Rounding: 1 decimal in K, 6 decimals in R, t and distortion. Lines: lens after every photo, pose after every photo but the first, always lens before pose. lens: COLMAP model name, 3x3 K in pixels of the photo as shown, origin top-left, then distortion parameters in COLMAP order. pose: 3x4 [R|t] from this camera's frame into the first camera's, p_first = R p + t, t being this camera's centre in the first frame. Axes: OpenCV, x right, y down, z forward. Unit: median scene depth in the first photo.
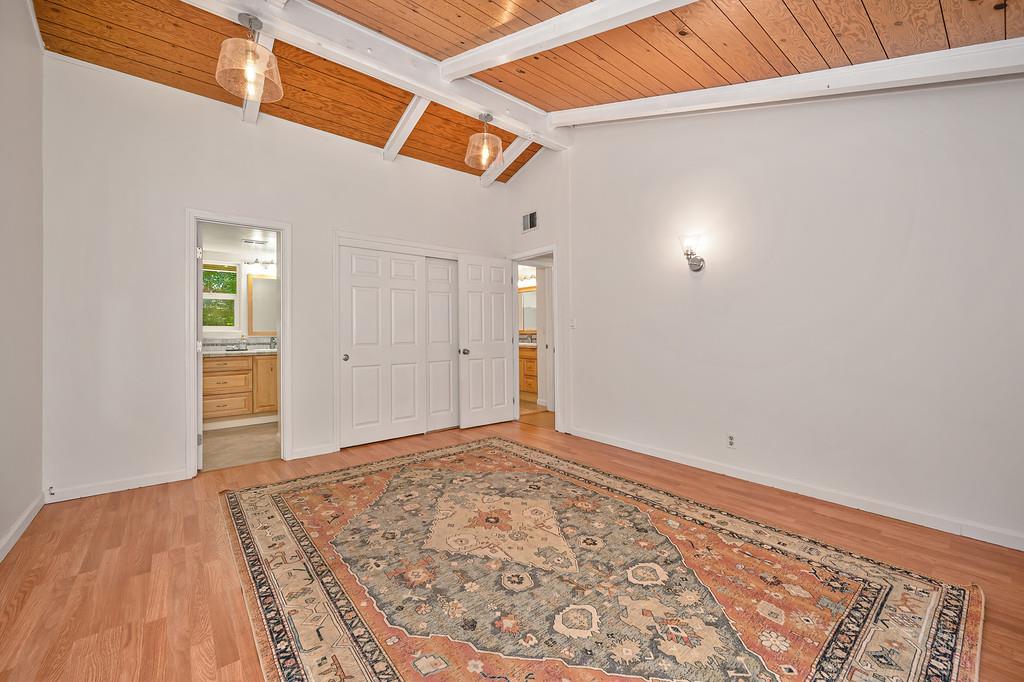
lens RADIAL K [[405.6, 0, 512.0], [0, 405.6, 341.0], [0, 0, 1]] dist [0.001231, 0.000029]
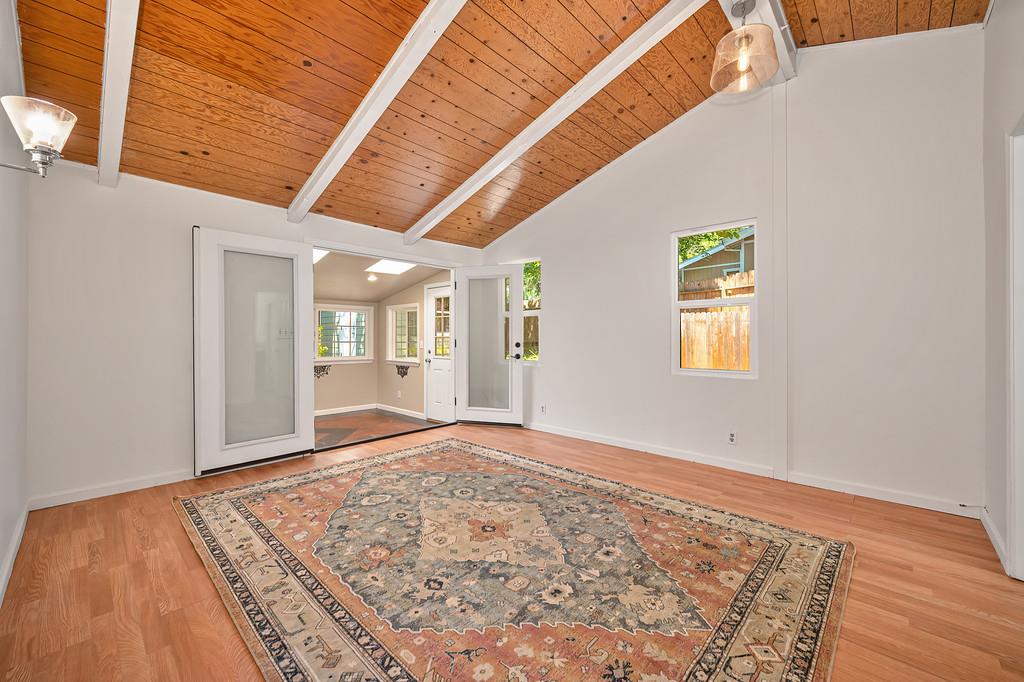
lens RADIAL K [[405.6, 0, 512.0], [0, 405.6, 341.0], [0, 0, 1]] dist [0.001231, 0.000029]
pose [[-0.992146, 0.009408, -0.124728, 0.012791], [0.005528, 0.999491, 0.031420, -0.040313], [0.124960, 0.030484, -0.991693, 1.942537]]
